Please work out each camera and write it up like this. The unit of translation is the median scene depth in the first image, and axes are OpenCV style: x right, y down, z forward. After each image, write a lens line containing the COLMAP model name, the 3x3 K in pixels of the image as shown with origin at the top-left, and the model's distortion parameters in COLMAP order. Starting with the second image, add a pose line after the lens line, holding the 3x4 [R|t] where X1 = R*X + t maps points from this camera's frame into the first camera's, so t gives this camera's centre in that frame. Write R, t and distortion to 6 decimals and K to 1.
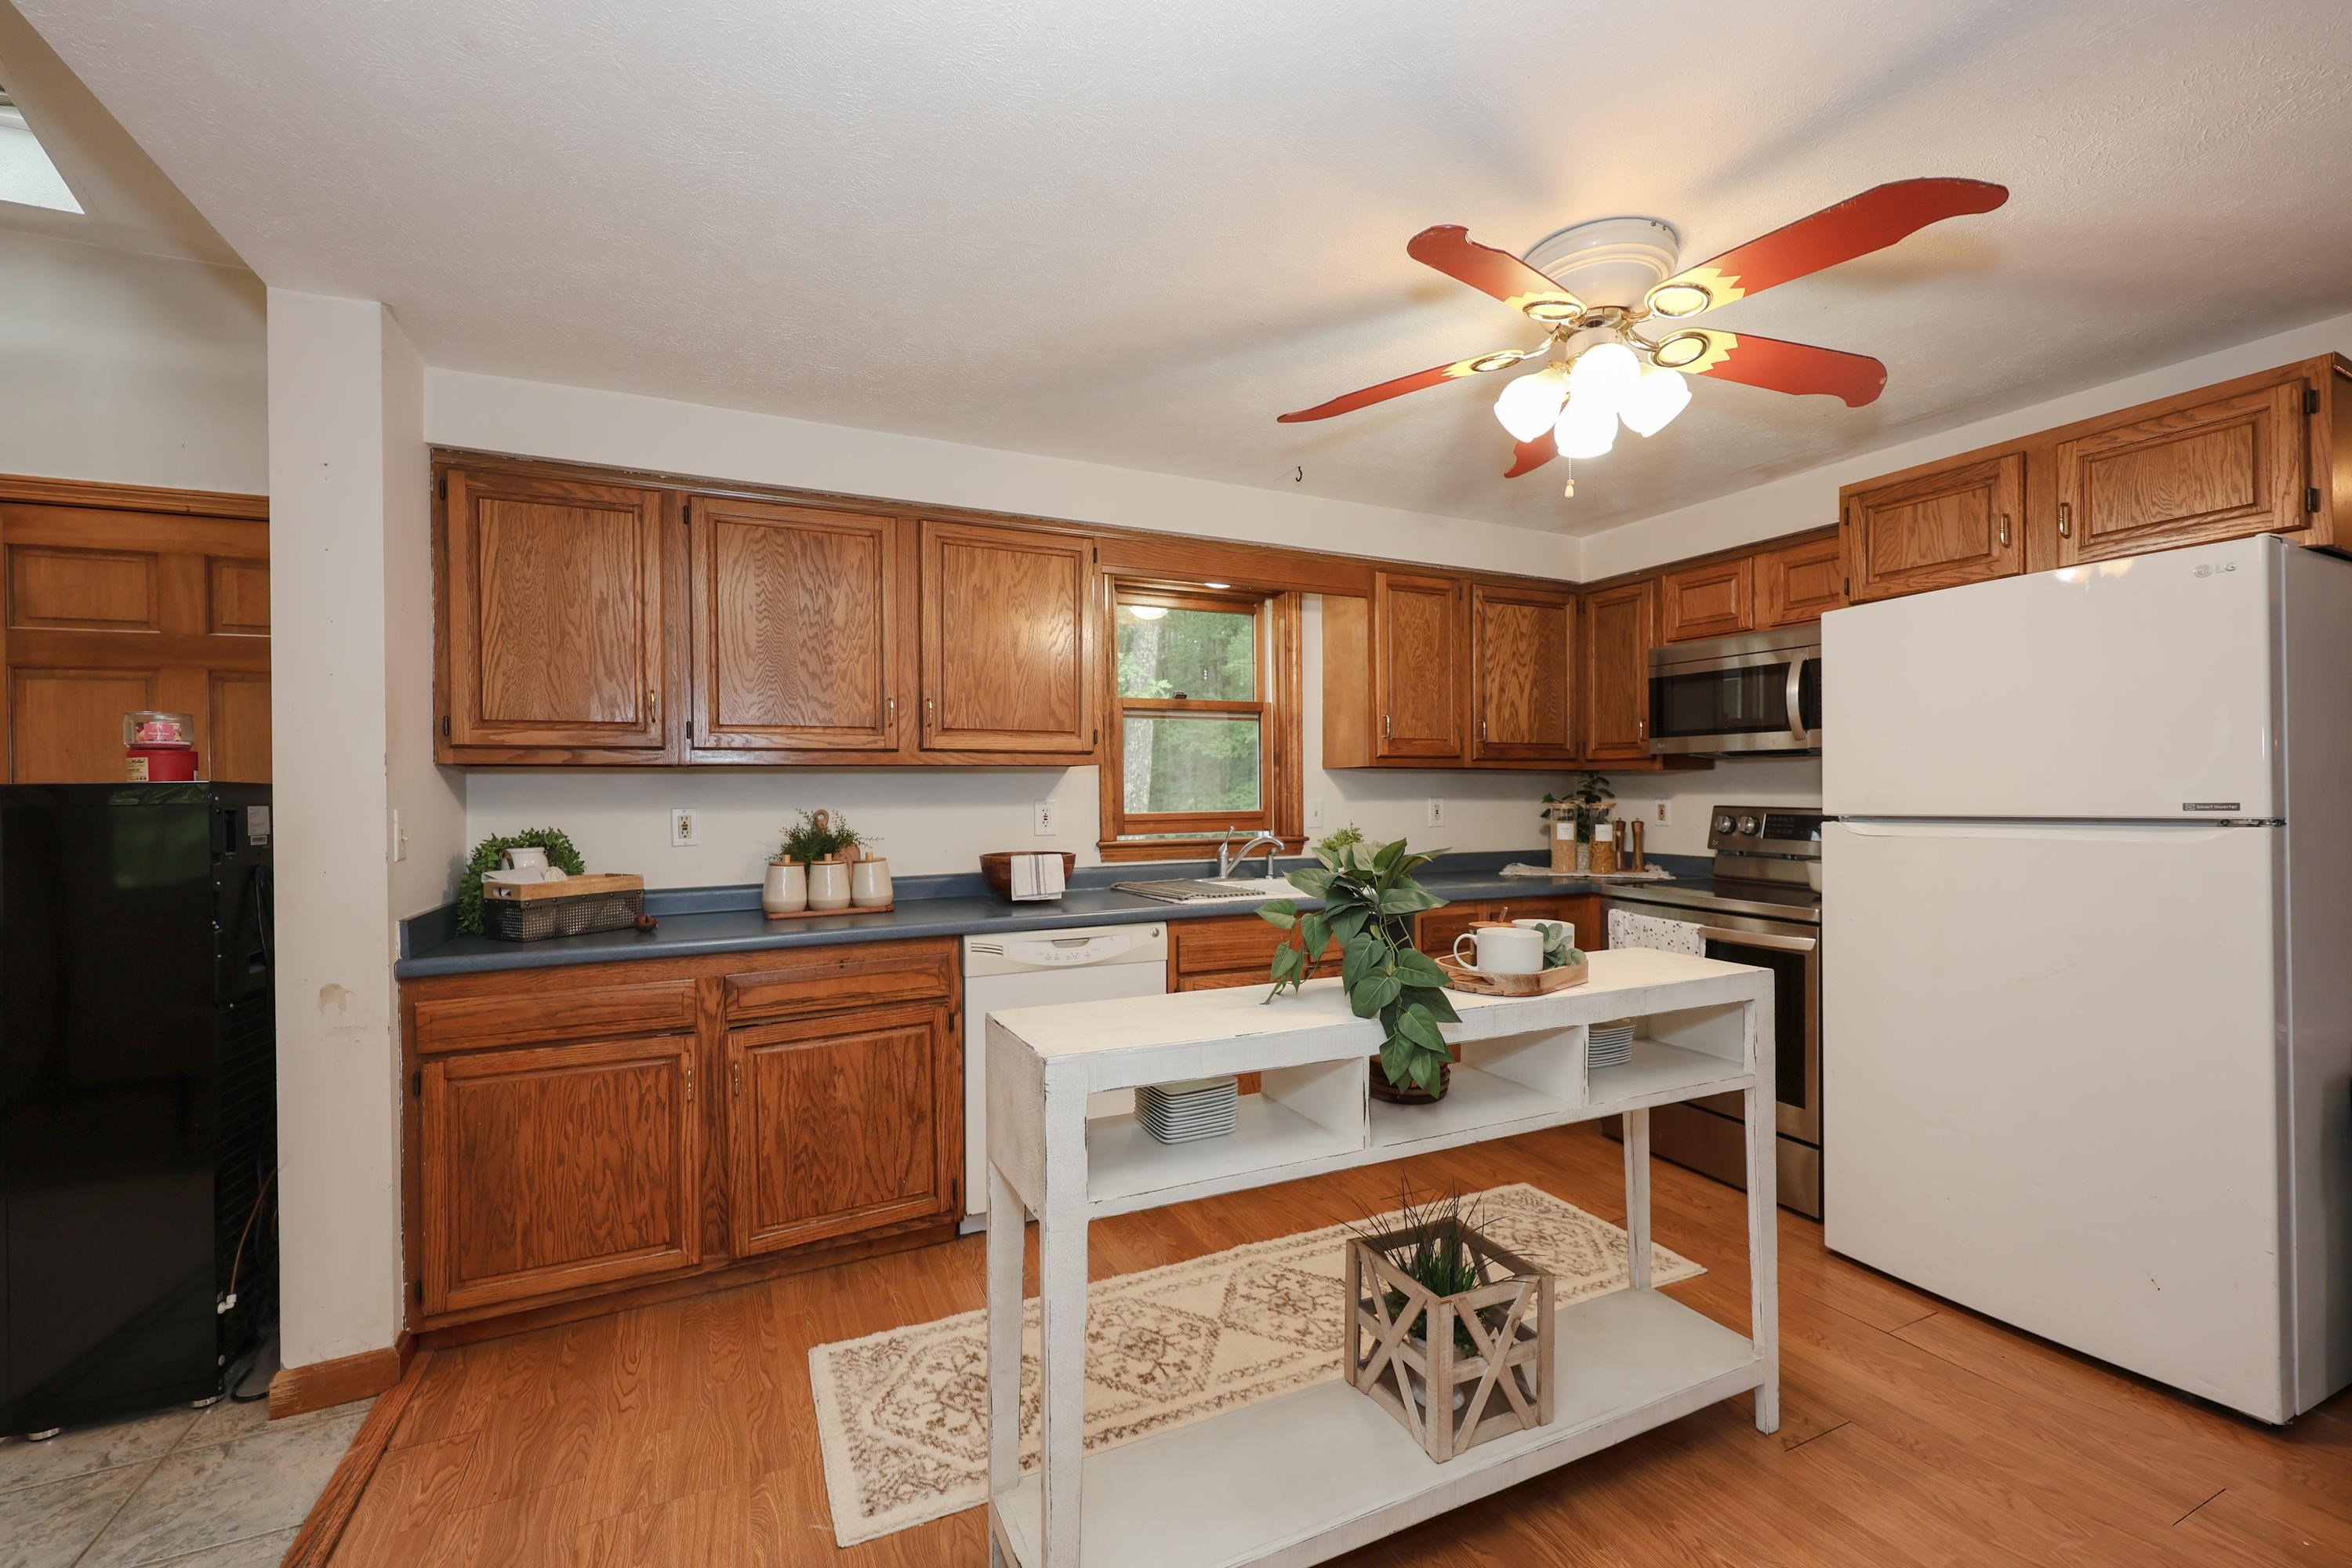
lens RADIAL K [[969.5, 0, 1171.4], [0, 969.5, 790.4], [0, 0, 1]] dist [-0.000217, -0.000034]
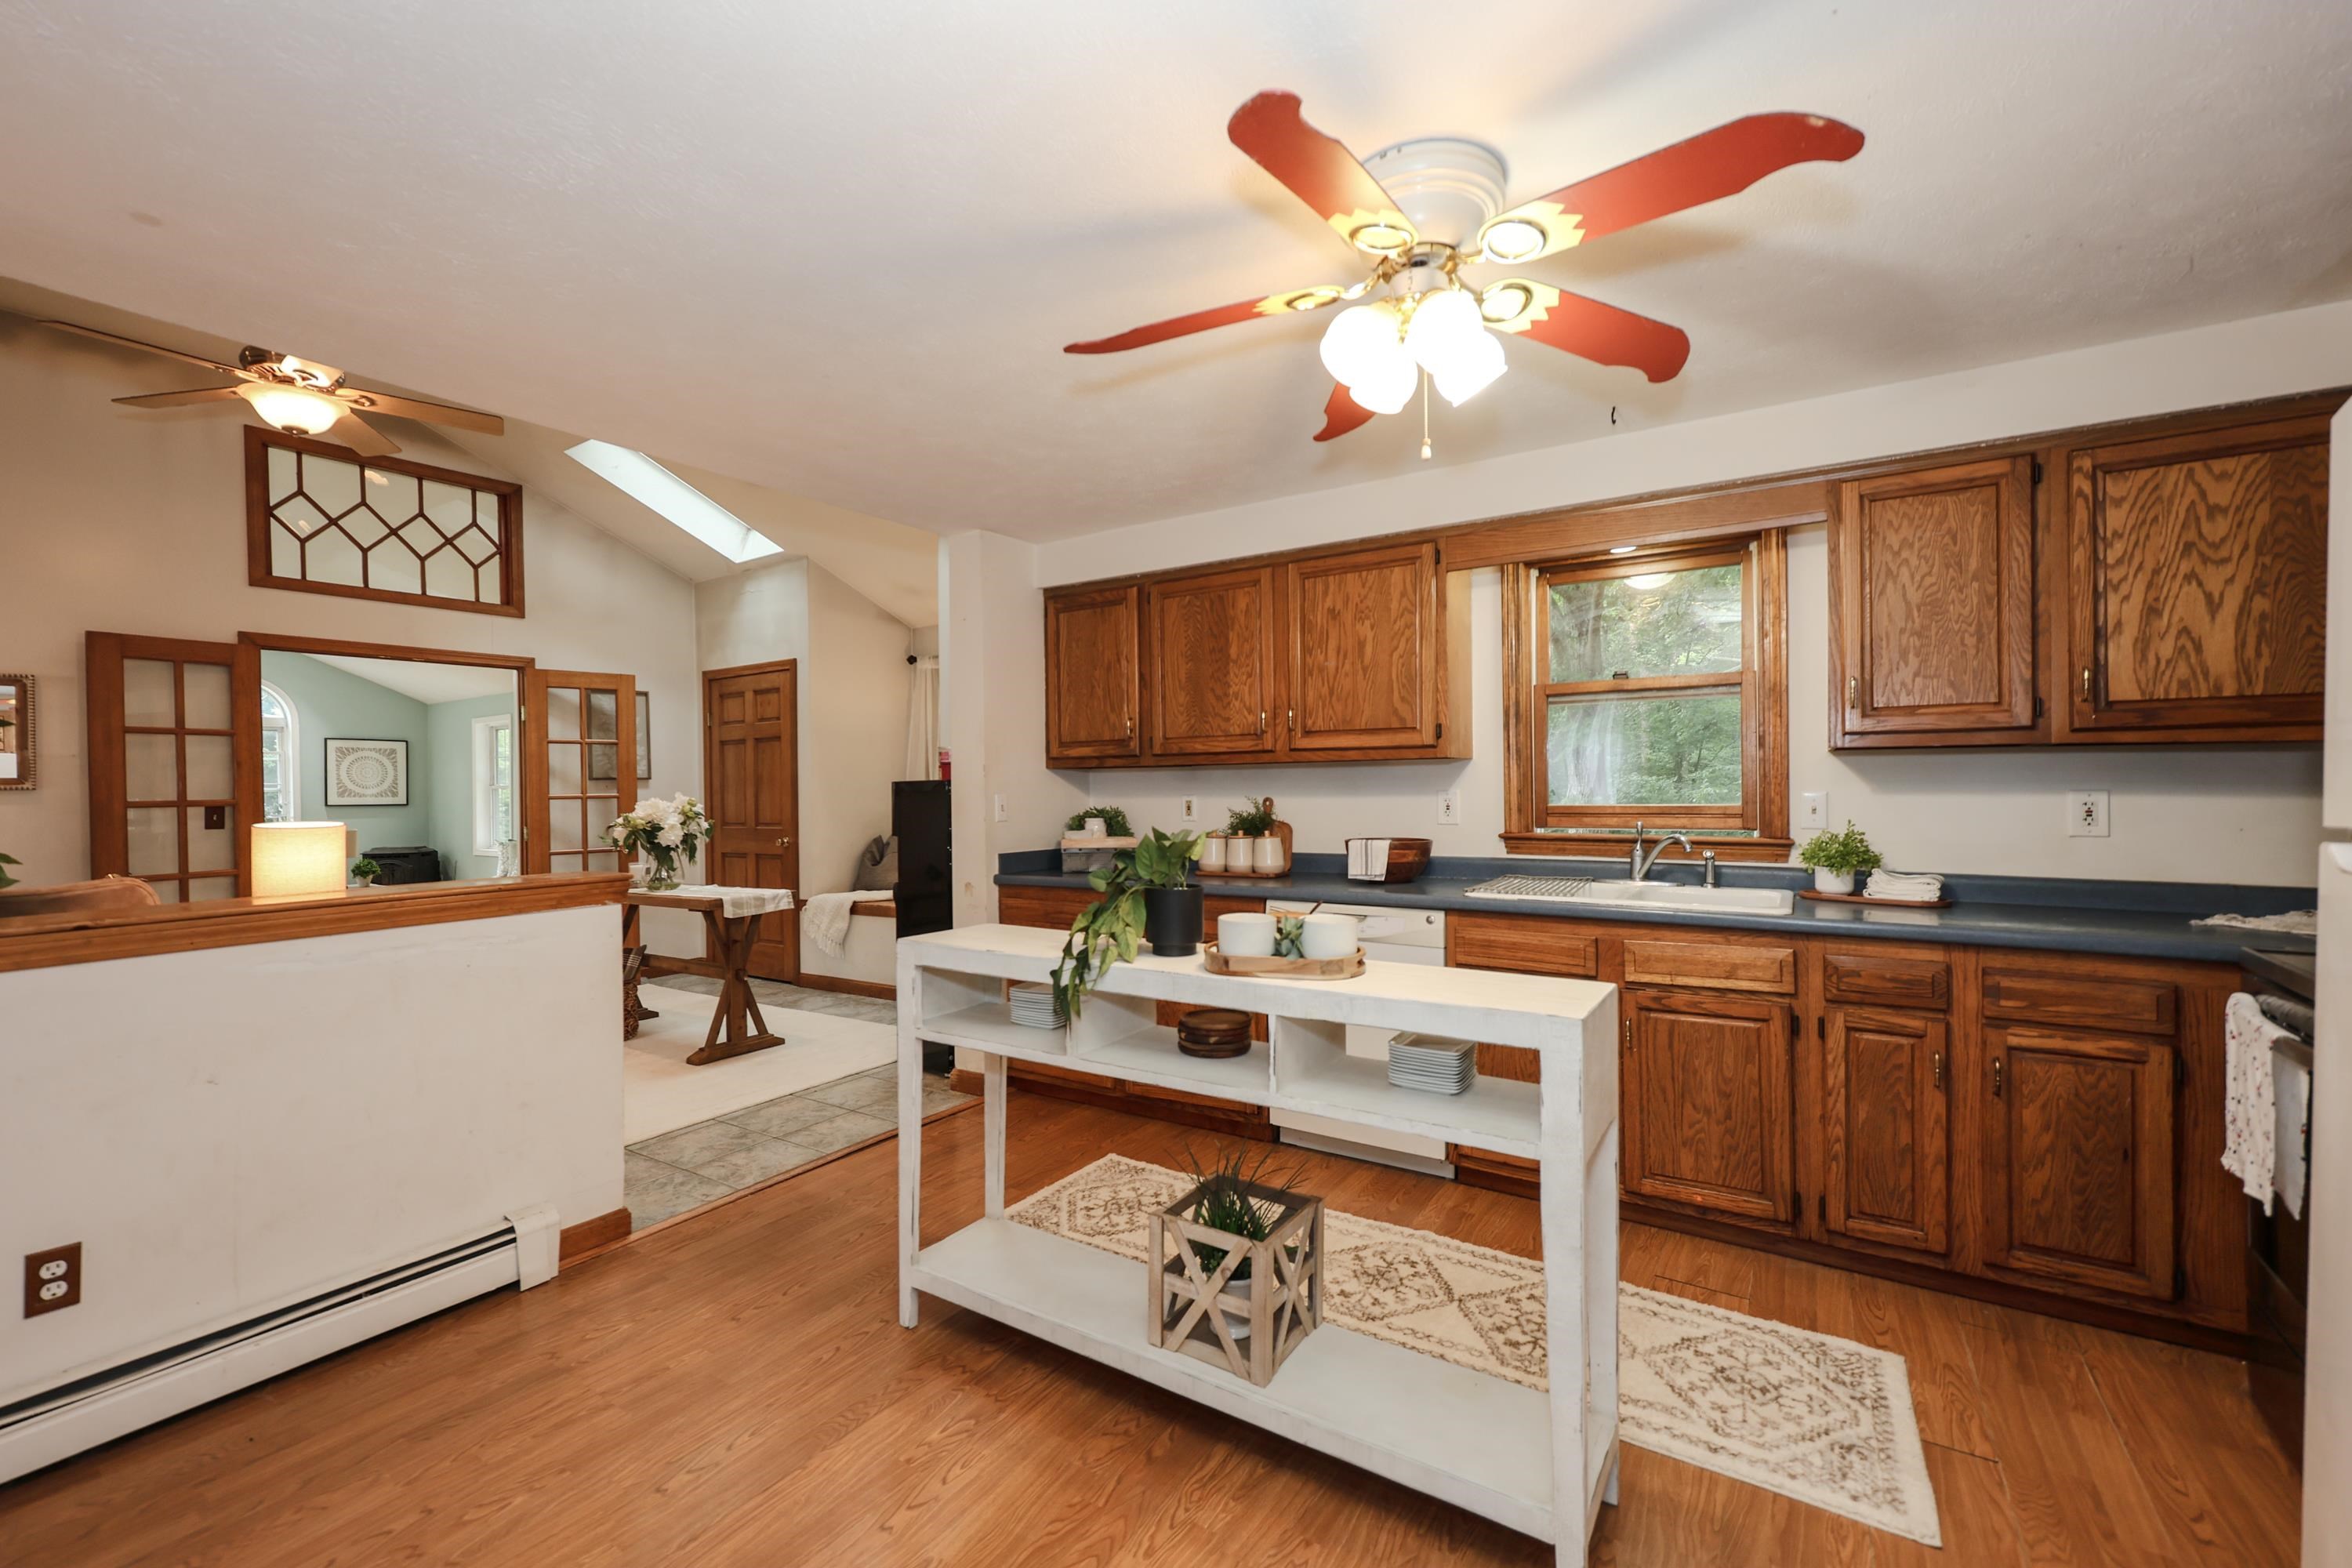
lens RADIAL K [[983.8, 0, 1170.8], [0, 983.8, 789.2], [0, 0, 1]] dist [0.005892, -0.000068]
pose [[0.519604, 0.003991, -0.854398, 0.744642], [0.005359, 0.999954, 0.007930, -0.002250], [0.854390, -0.008699, 0.519559, 0.219538]]
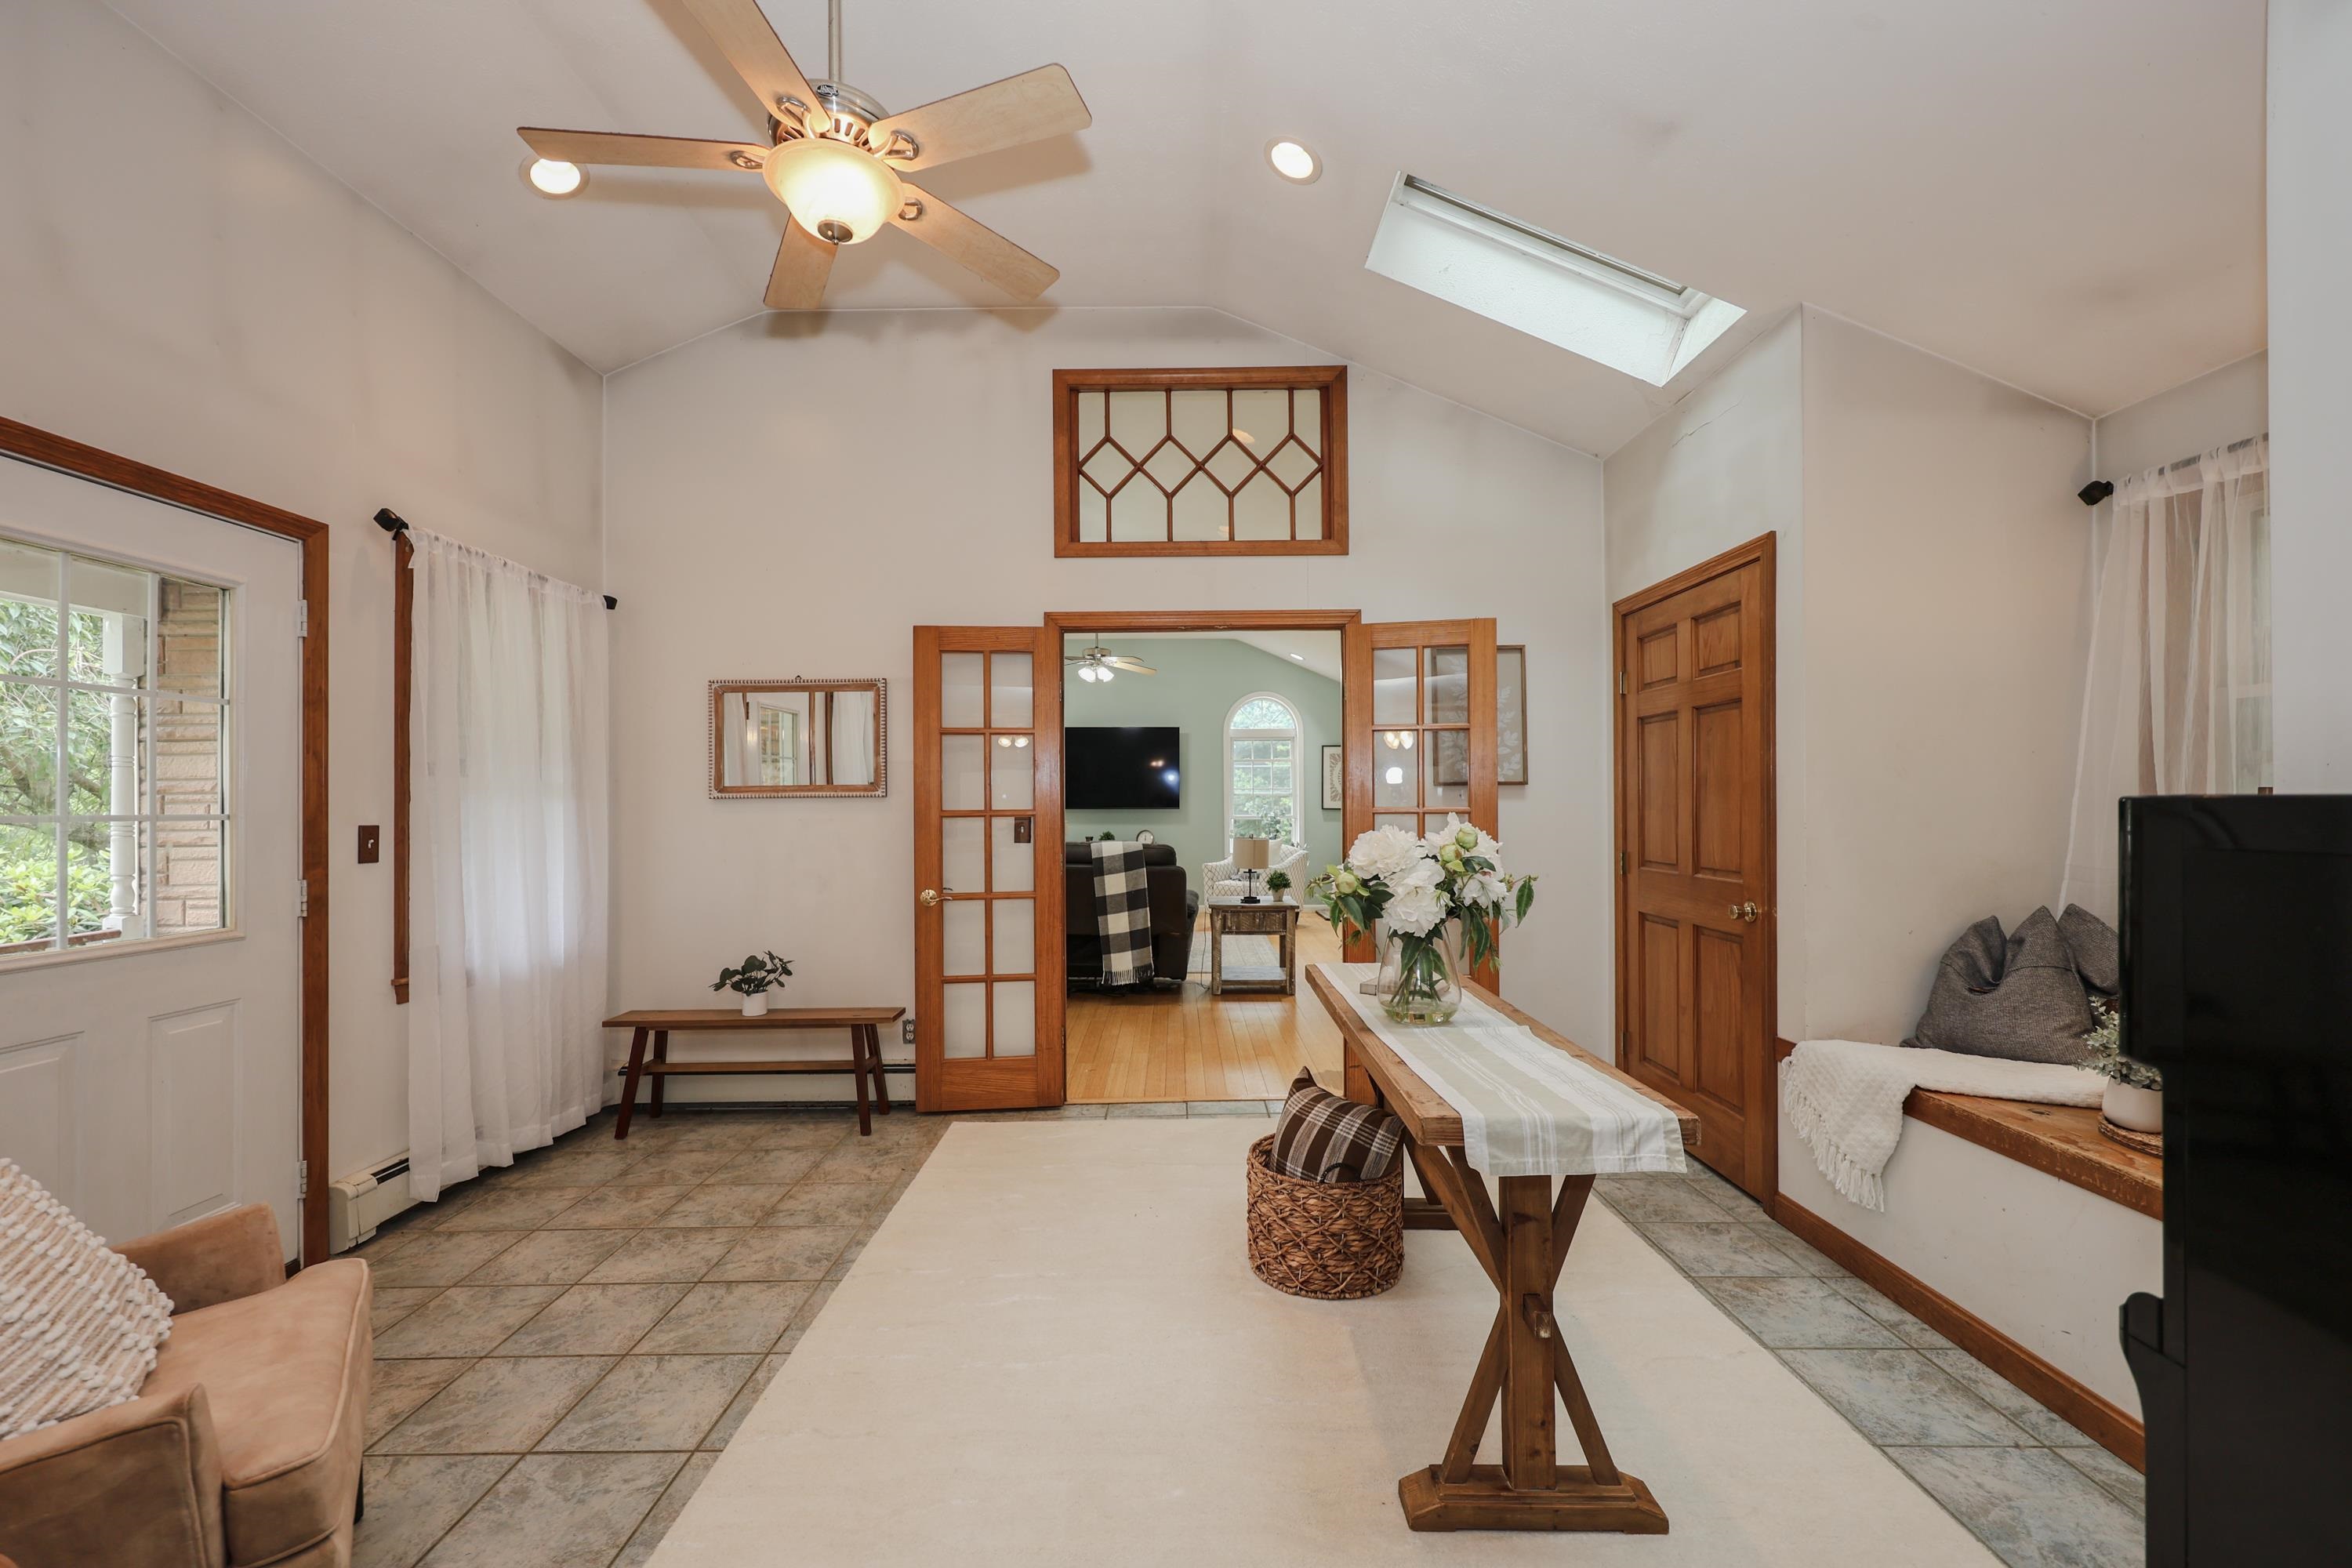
lens RADIAL K [[962.6, 0, 1153.4], [0, 962.6, 788.3], [0, 0, 1]] dist [0.008851, 0.000224]
pose [[-0.430741, 0.001330, -0.902475, -0.362601], [0.003411, 0.999994, -0.000154, -0.009001], [0.902469, -0.003145, -0.430743, 0.498737]]
